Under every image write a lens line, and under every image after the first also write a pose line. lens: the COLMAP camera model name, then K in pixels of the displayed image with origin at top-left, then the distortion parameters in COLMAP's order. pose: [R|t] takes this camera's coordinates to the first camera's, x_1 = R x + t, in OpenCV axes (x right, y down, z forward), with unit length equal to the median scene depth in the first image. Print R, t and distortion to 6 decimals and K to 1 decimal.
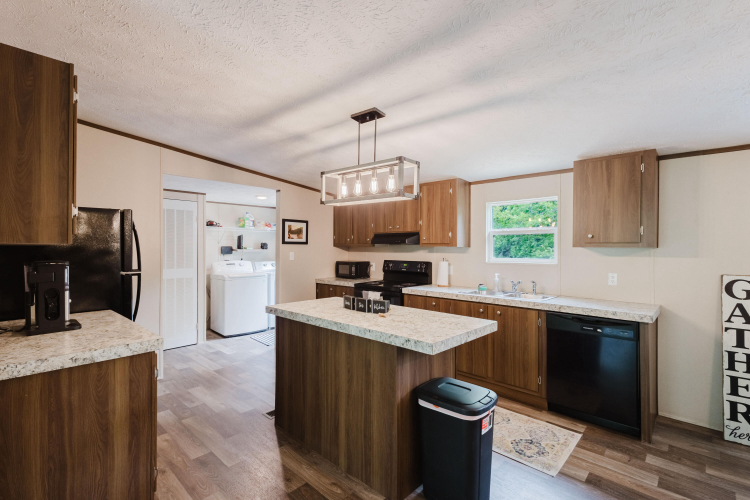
lens RADIAL K [[344.8, 0, 374.2], [0, 344.8, 249.1], [0, 0, 1]] dist [0.013581, -0.002934]
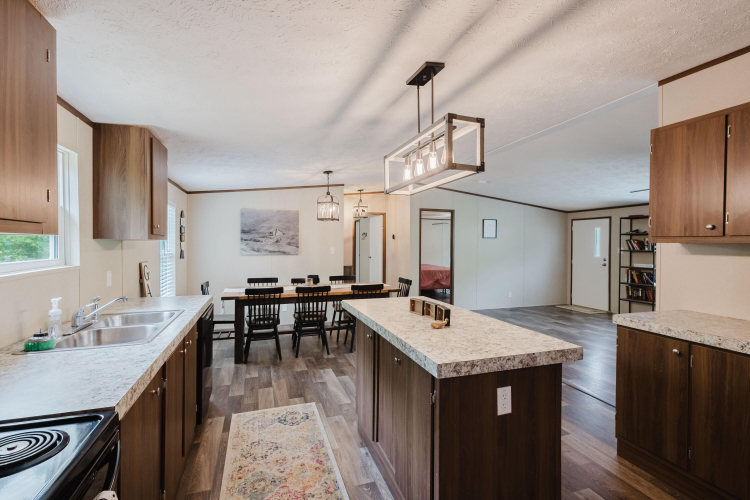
lens RADIAL K [[344.8, 0, 374.2], [0, 344.8, 247.9], [0, 0, 1]] dist [0.013581, -0.002934]
pose [[-0.881792, -0.014526, 0.471415, -0.214730], [-0.008350, 0.999850, 0.015191, -0.002432], [-0.471565, 0.009459, -0.881781, 1.280979]]
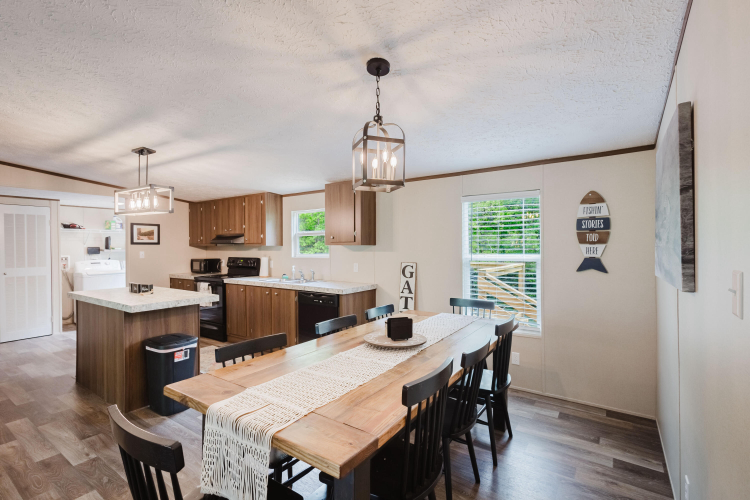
lens RADIAL K [[344.8, 0, 374.9], [0, 344.8, 250.1], [0, 0, 1]] dist [0.013581, -0.002934]
pose [[0.989056, -0.010804, 0.147147, 0.502351], [0.009877, 0.999927, 0.007028, 0.005361], [-0.147212, -0.005498, 0.989090, -0.370244]]
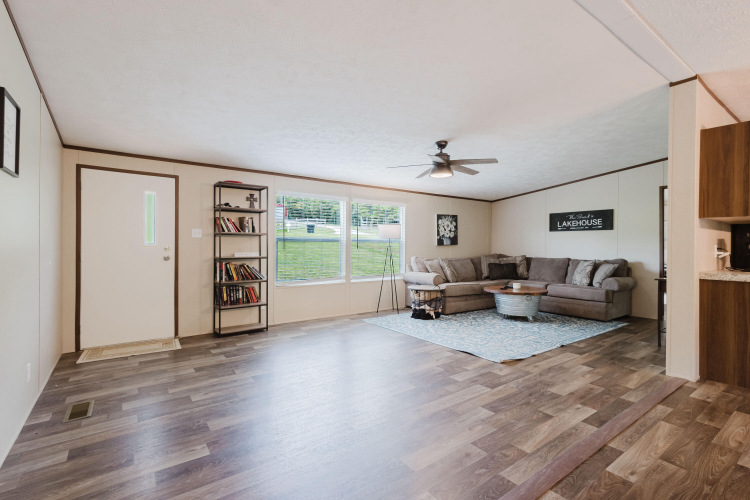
lens RADIAL K [[344.8, 0, 375.1], [0, 344.8, 246.3], [0, 0, 1]] dist [0.013581, -0.002934]
pose [[-0.187952, -0.000995, -0.982178, 0.579483], [-0.009400, 0.999956, 0.000786, 0.070091], [0.982133, 0.009380, -0.187953, -0.270306]]
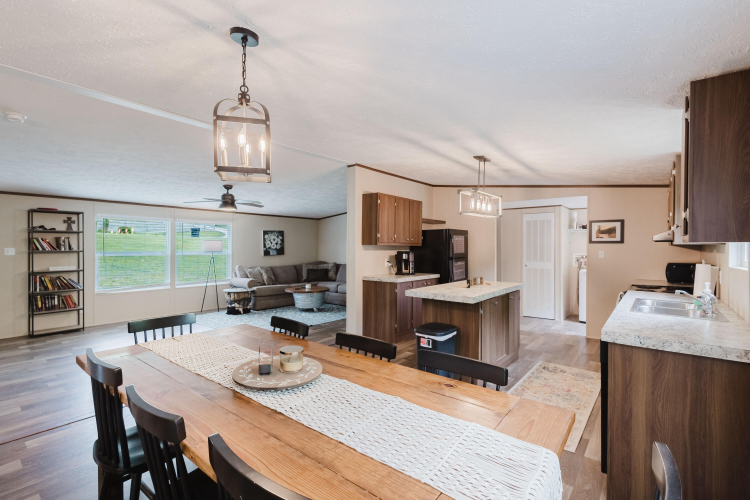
lens RADIAL K [[344.8, 0, 374.5], [0, 344.8, 248.7], [0, 0, 1]] dist [0.013581, -0.002934]
pose [[0.072933, 0.001178, -0.997336, 1.071344], [-0.005944, 0.999982, 0.000747, 0.007762], [0.997319, 0.005873, 0.072938, 0.306905]]
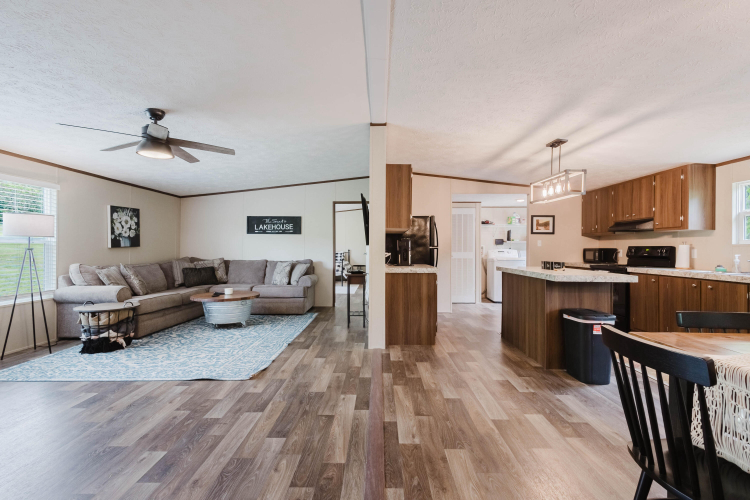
lens RADIAL K [[344.8, 0, 376.3], [0, 344.8, 247.7], [0, 0, 1]] dist [0.013581, -0.002934]
pose [[0.676599, -0.002117, -0.736348, 0.418892], [-0.005634, 0.999952, -0.008051, 0.069395], [0.736330, 0.009596, 0.676555, -0.458009]]
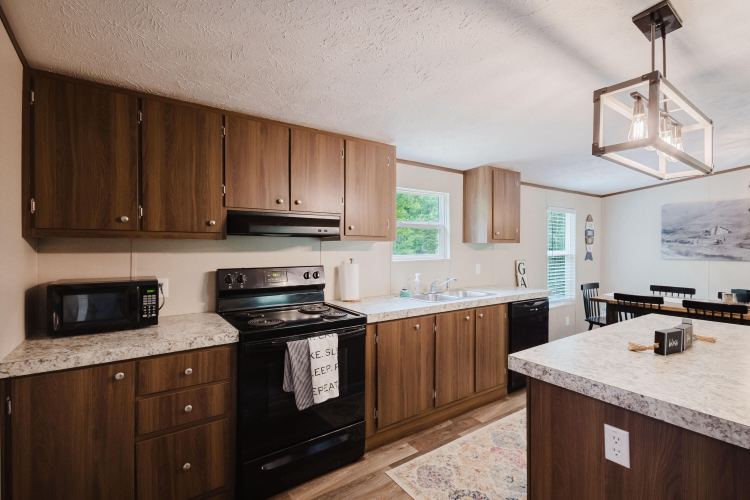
lens RADIAL K [[344.8, 0, 373.5], [0, 344.8, 248.4], [0, 0, 1]] dist [0.013581, -0.002934]
pose [[0.215137, -0.011960, 0.976511, -0.524563], [0.002413, 0.999928, 0.011716, -0.001116], [-0.976581, -0.000164, 0.215151, 0.989596]]
